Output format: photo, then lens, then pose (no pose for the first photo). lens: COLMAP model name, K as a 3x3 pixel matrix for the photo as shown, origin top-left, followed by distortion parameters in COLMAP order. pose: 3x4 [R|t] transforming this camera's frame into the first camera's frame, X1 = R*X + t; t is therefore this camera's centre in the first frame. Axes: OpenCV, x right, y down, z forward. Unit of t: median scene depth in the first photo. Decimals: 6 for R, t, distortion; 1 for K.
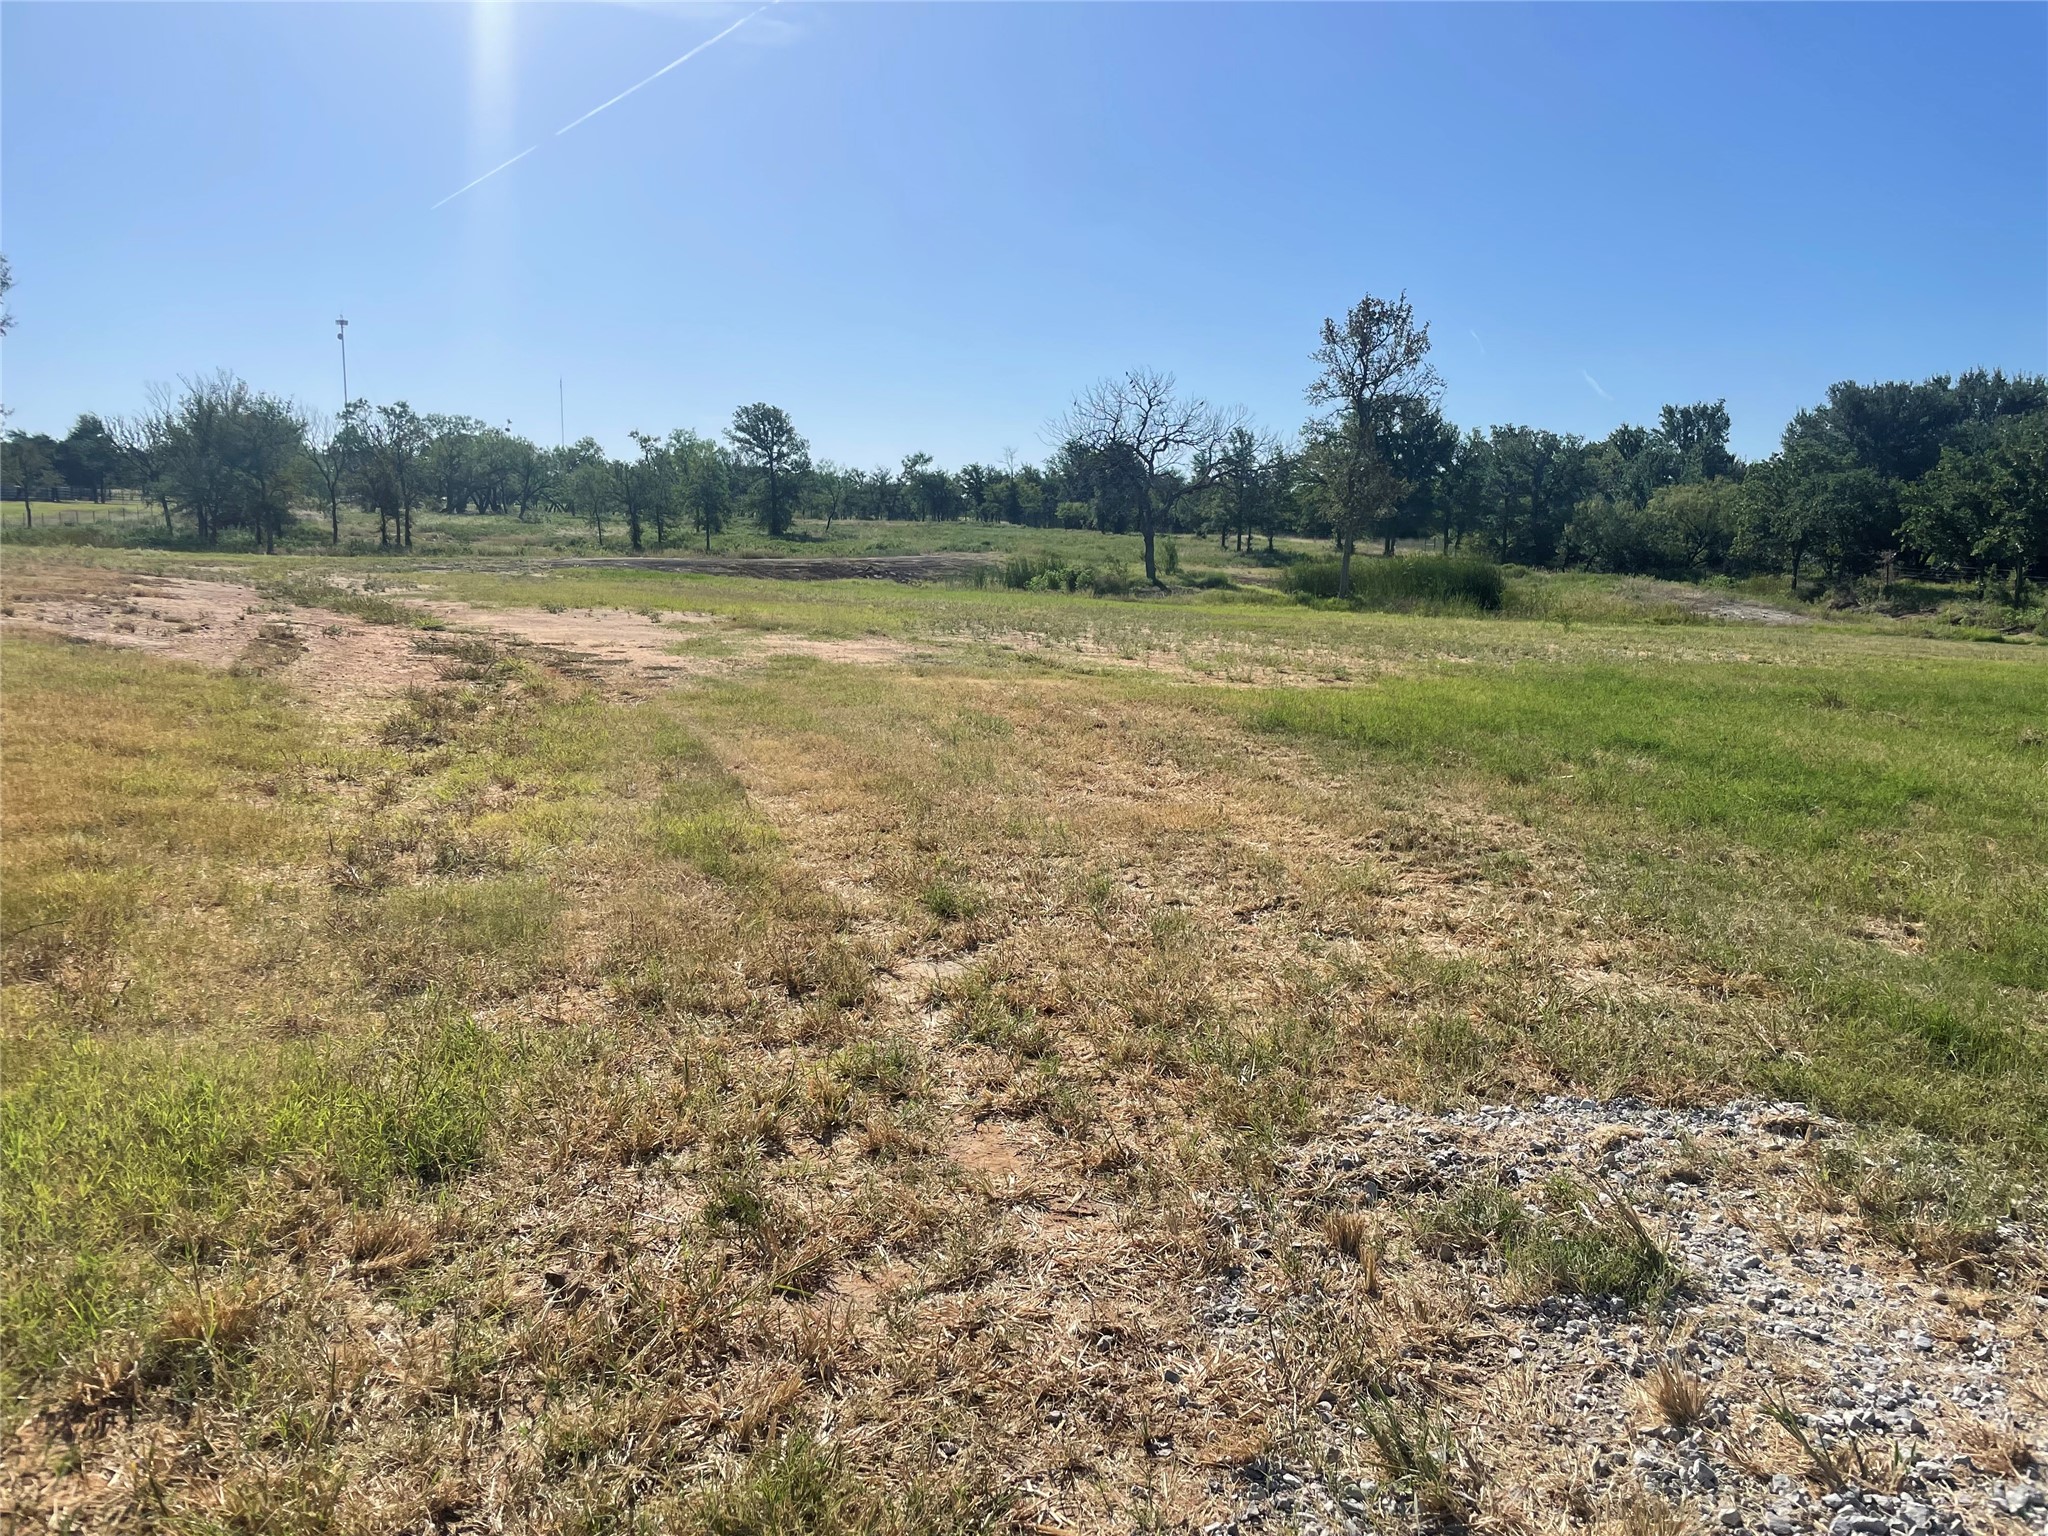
lens RADIAL K [[1561.8, 0, 1029.4], [0, 1561.8, 776.4], [0, 0, 1]] dist [0.075340, -0.081367]
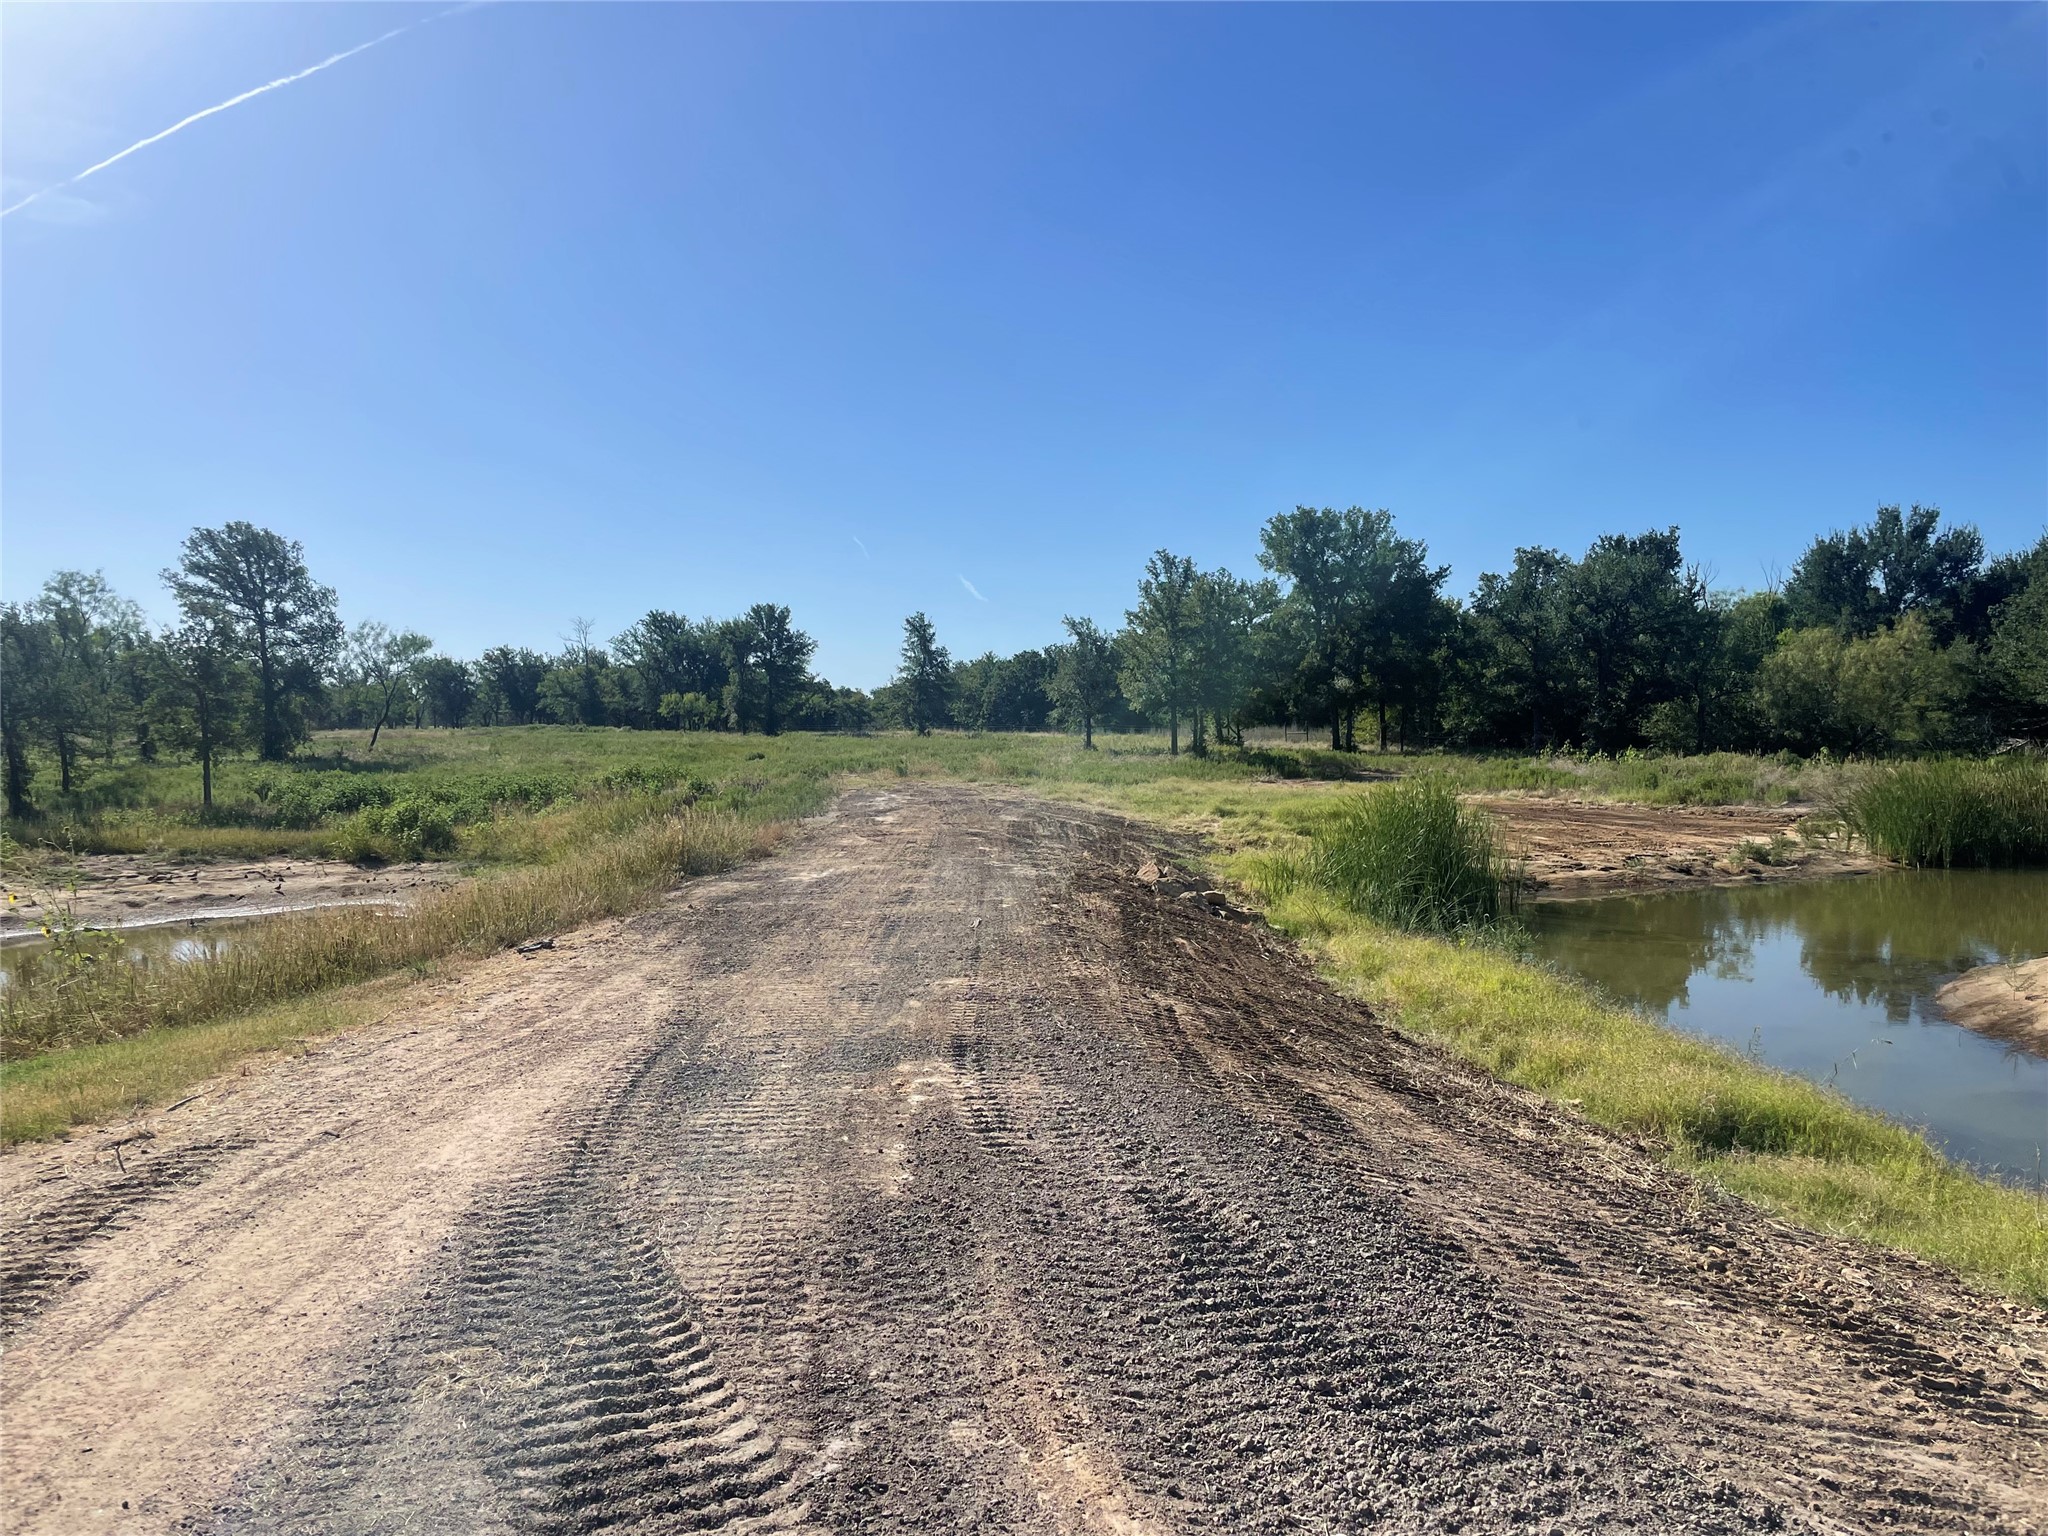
lens RADIAL K [[1561.8, 0, 1013.8], [0, 1561.8, 755.2], [0, 0, 1]] dist [0.075340, -0.081367]
pose [[0.932110, -0.045127, 0.359353, -0.145897], [0.094204, 0.988264, -0.120247, -0.079938], [-0.349709, 0.145936, 0.925422, 0.490745]]
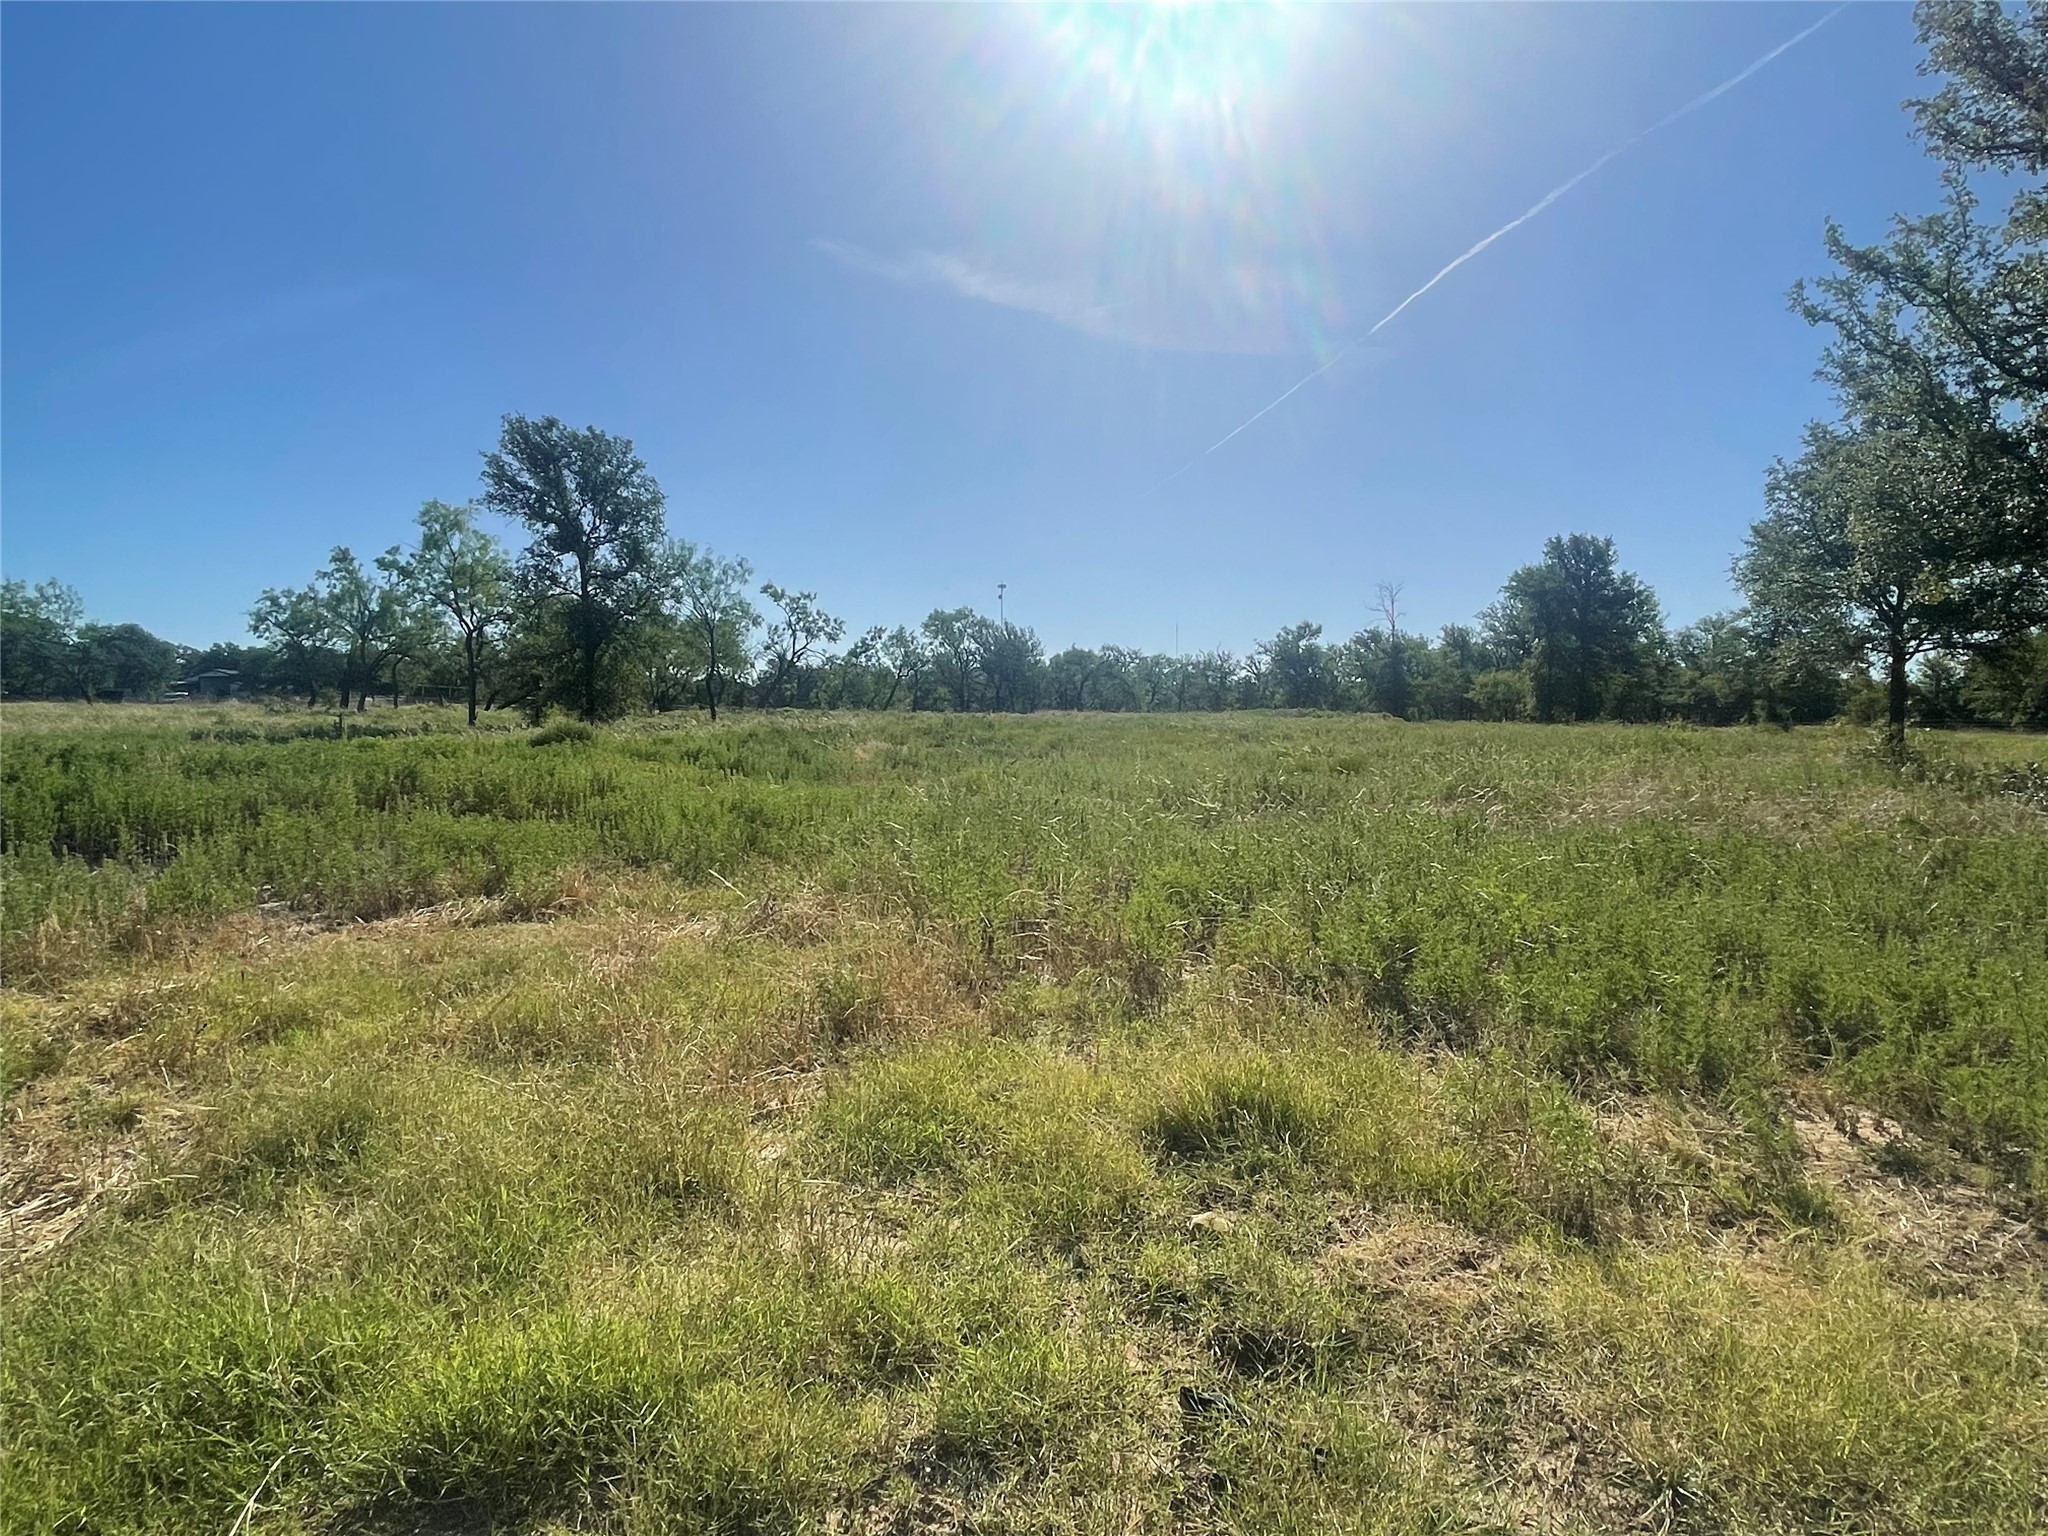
lens RADIAL K [[1259.1, 0, 1026.7], [0, 1259.1, 768.3], [0, 0, 1]] dist [-0.009244, -0.009083]
pose [[0.899281, 0.001903, -0.437368, 0.118255], [-0.063456, 0.989978, -0.126165, -0.130021], [0.432745, 0.141211, 0.890388, 0.916044]]
